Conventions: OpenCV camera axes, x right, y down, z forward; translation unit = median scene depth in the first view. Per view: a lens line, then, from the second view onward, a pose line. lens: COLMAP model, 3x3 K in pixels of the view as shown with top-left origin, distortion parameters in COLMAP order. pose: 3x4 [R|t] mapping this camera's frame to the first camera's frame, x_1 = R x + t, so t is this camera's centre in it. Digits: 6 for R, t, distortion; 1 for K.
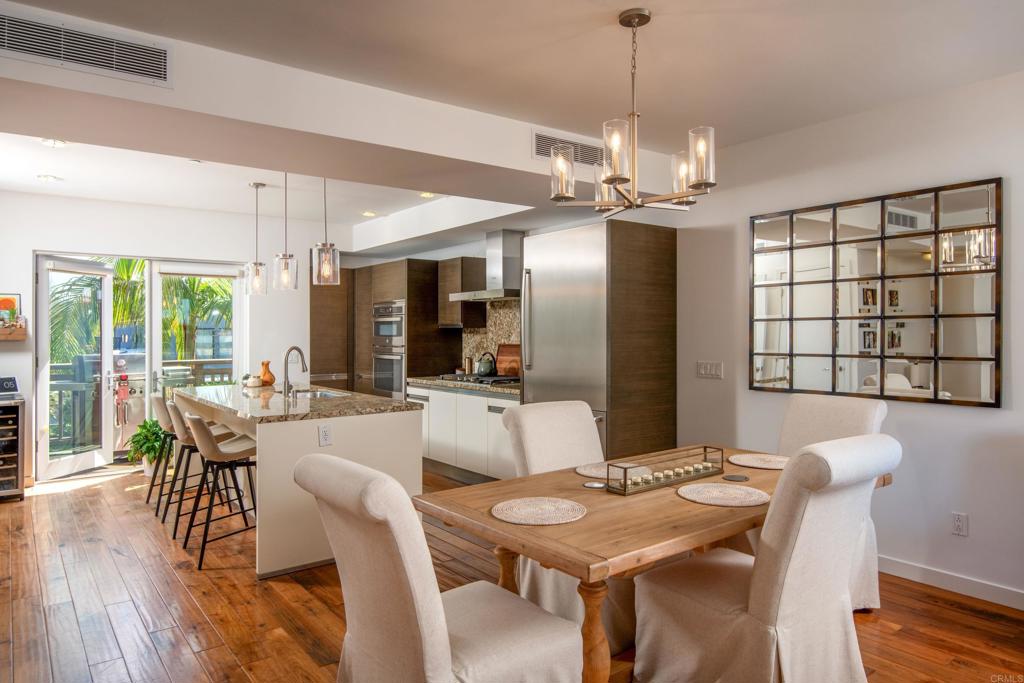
lens RADIAL K [[667.5, 0, 507.1], [0, 667.5, 324.0], [0, 0, 1]] dist [-0.008760, 0.000444]
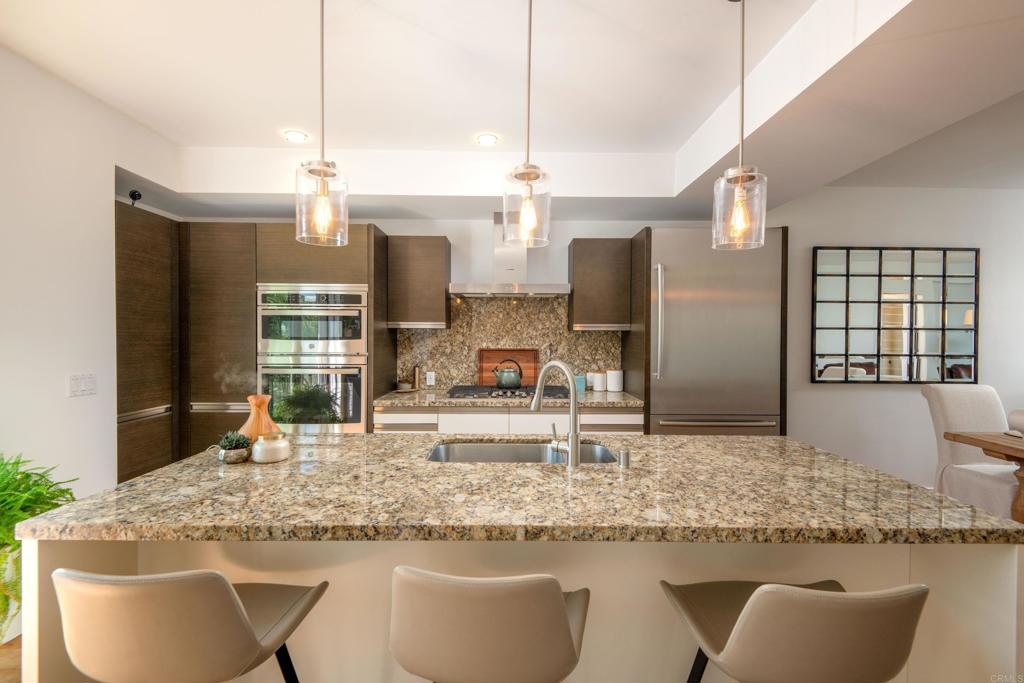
lens RADIAL K [[482.6, 0, 519.7], [0, 482.6, 342.7], [0, 0, 1]] dist [0.006602, -0.006995]
pose [[0.584250, -0.008758, 0.811526, -0.549902], [-0.020279, 0.999472, 0.025386, 0.007256], [-0.811320, -0.031289, 0.583764, 0.712037]]
